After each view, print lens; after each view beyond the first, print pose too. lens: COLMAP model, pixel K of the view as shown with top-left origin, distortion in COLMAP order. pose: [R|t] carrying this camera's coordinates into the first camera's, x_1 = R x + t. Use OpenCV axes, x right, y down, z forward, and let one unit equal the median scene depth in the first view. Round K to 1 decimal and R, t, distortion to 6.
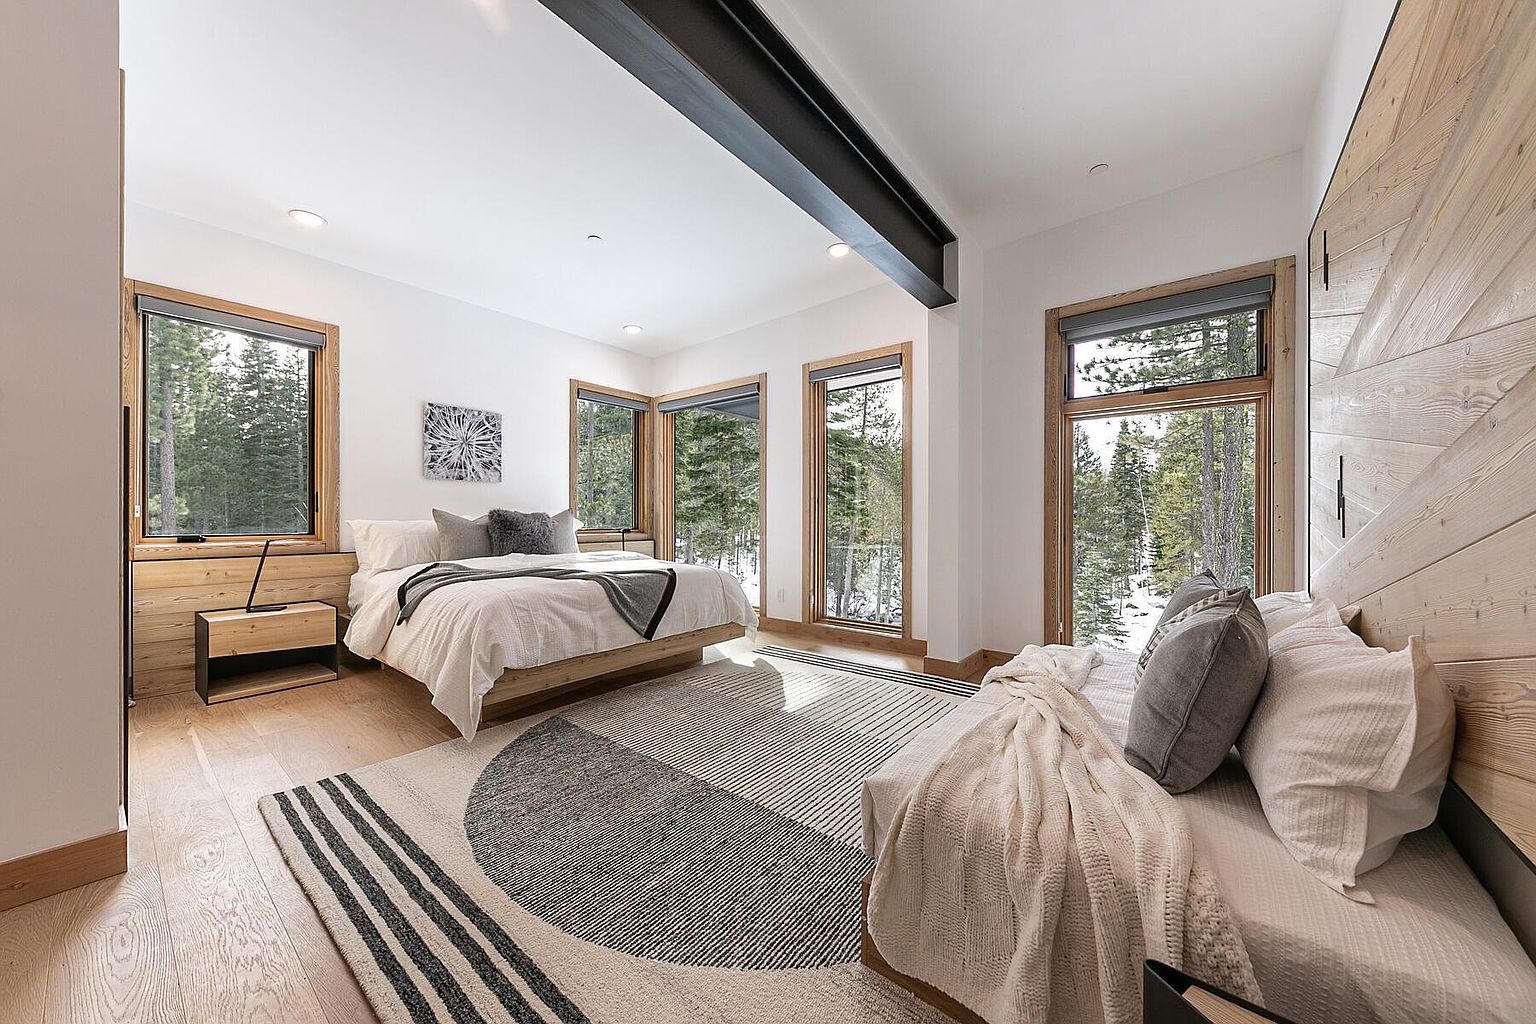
lens RADIAL K [[536.6, 0, 768.2], [0, 536.6, 511.7], [0, 0, 1]] dist [-0.008844, -0.000038]
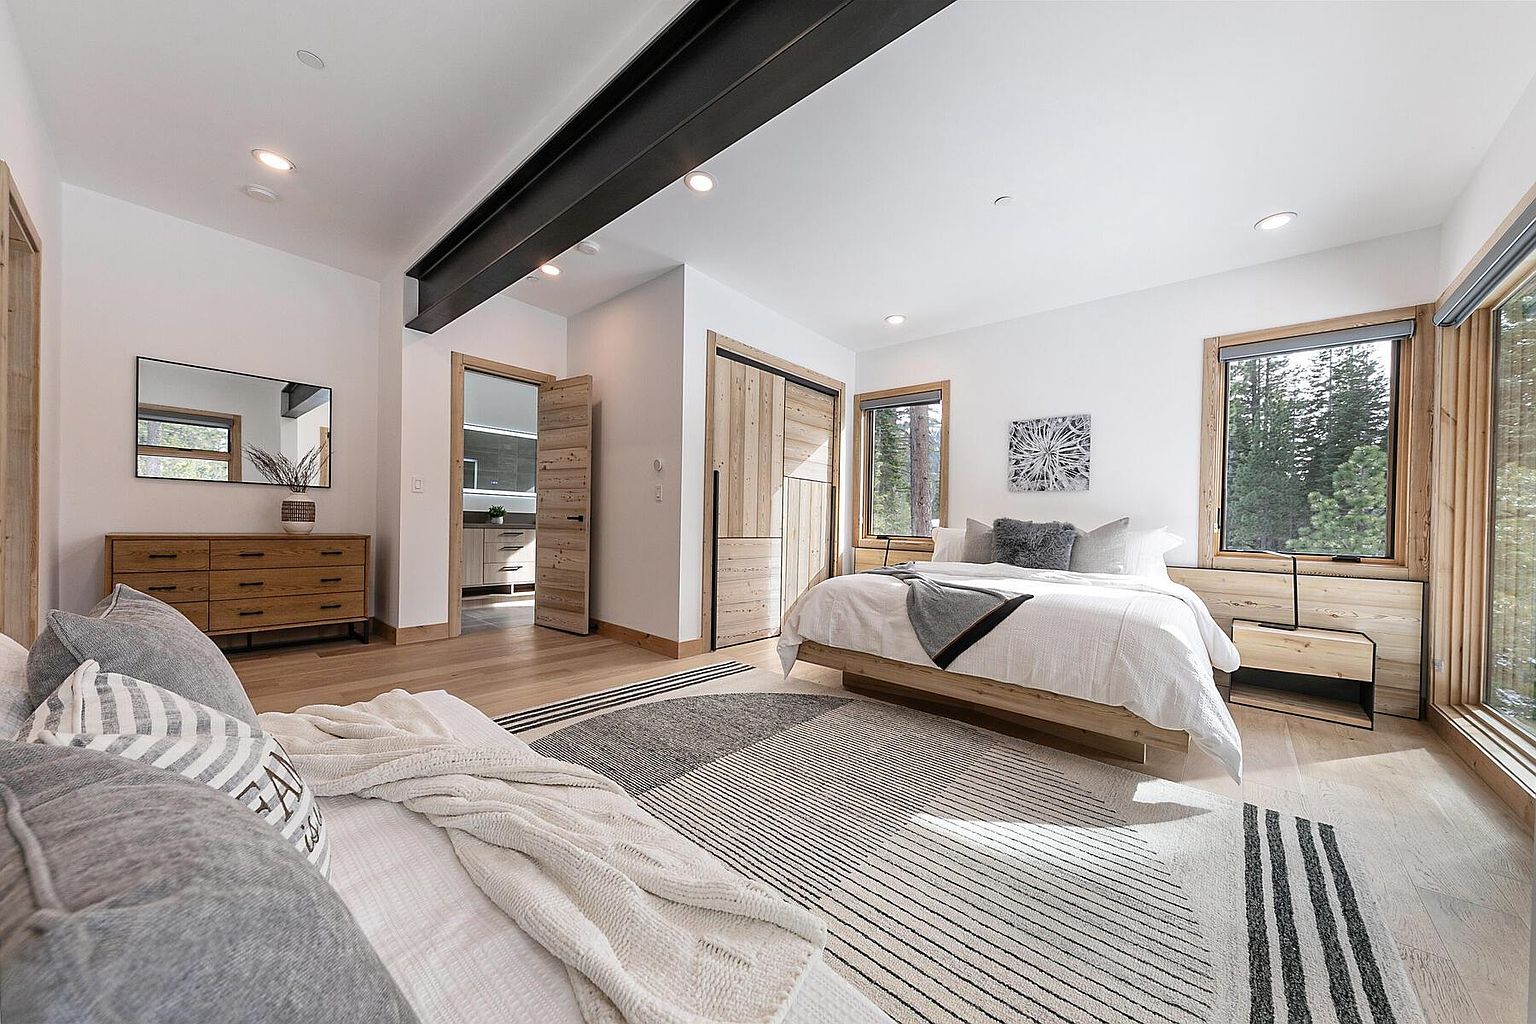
lens RADIAL K [[525.6, 0, 776.9], [0, 525.6, 531.7], [0, 0, 1]] dist [0.000727, -0.000165]
pose [[-0.046514, 0.013618, -0.998825, 0.456436], [-0.013870, 0.999802, 0.014277, 0.011206], [0.998821, 0.014518, -0.046316, 0.574236]]
